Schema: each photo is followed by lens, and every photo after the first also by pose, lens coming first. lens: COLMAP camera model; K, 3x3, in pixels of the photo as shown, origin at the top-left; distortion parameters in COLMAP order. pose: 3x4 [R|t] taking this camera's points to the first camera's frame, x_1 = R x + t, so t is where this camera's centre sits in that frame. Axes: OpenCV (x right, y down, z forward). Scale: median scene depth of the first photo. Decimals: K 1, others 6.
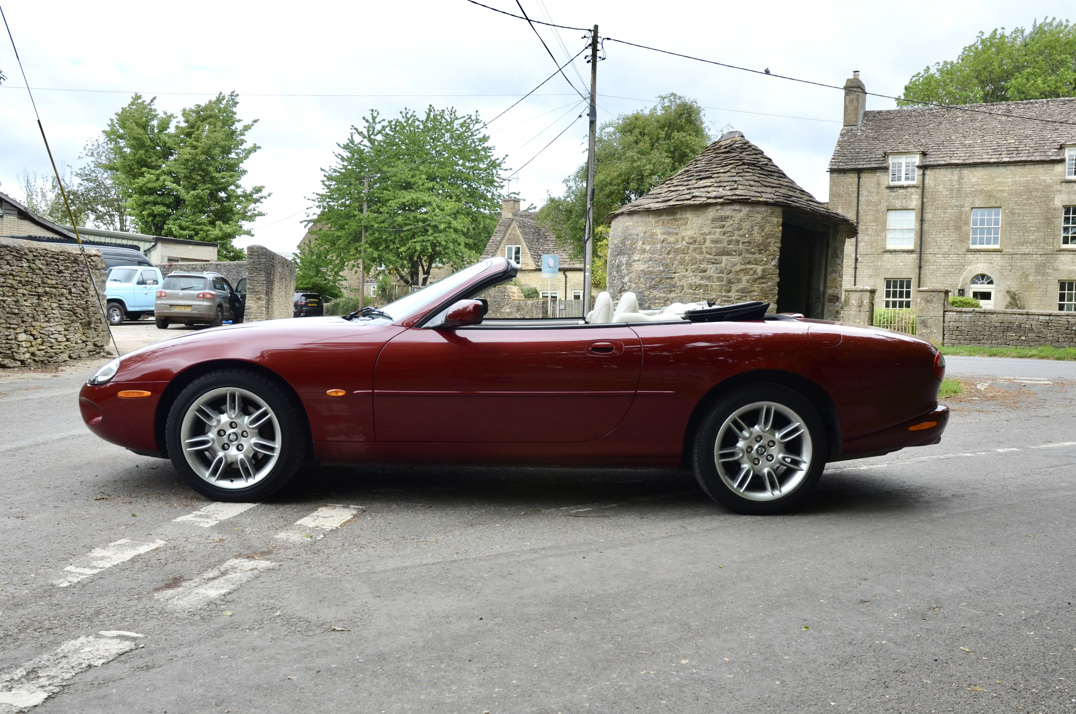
lens RADIAL K [[964.9, 0, 536.0], [0, 964.9, 388.5], [0, 0, 1]] dist [-0.163440, 0.167560]
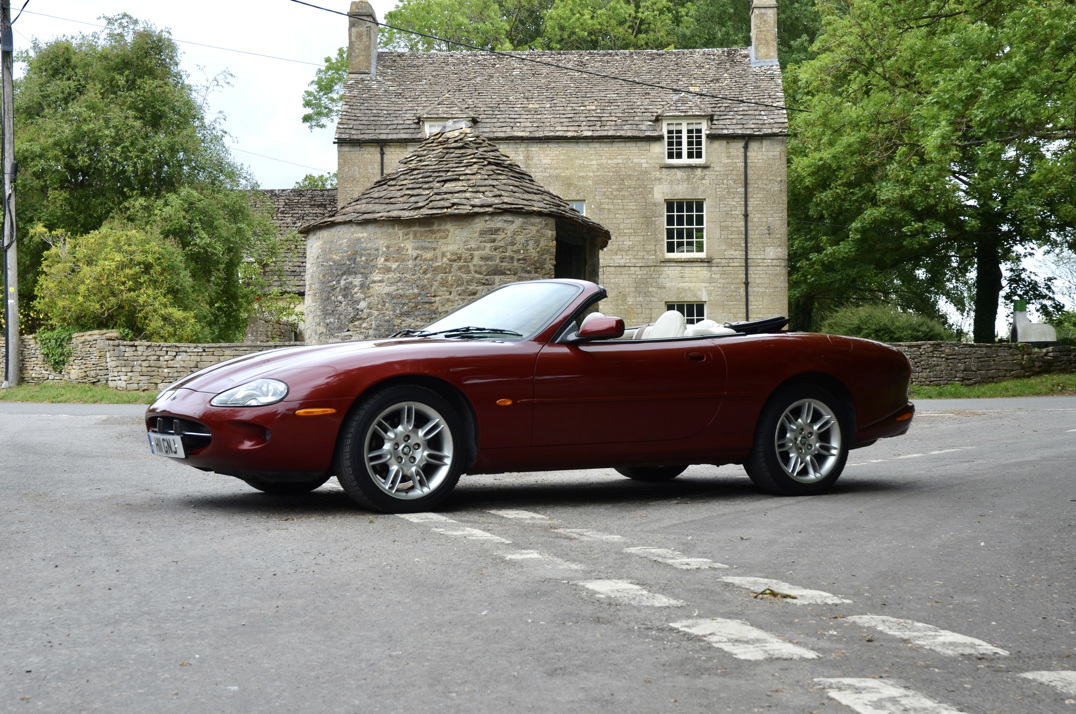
lens RADIAL K [[1715.3, 0, 538.0], [0, 1715.3, 357.0], [0, 0, 1]] dist [0.112812, 0.084751]
pose [[0.876051, -0.021774, 0.481727, -0.471844], [0.063899, 0.995412, -0.071211, 0.040305], [-0.477967, 0.093167, 0.873423, -0.311522]]
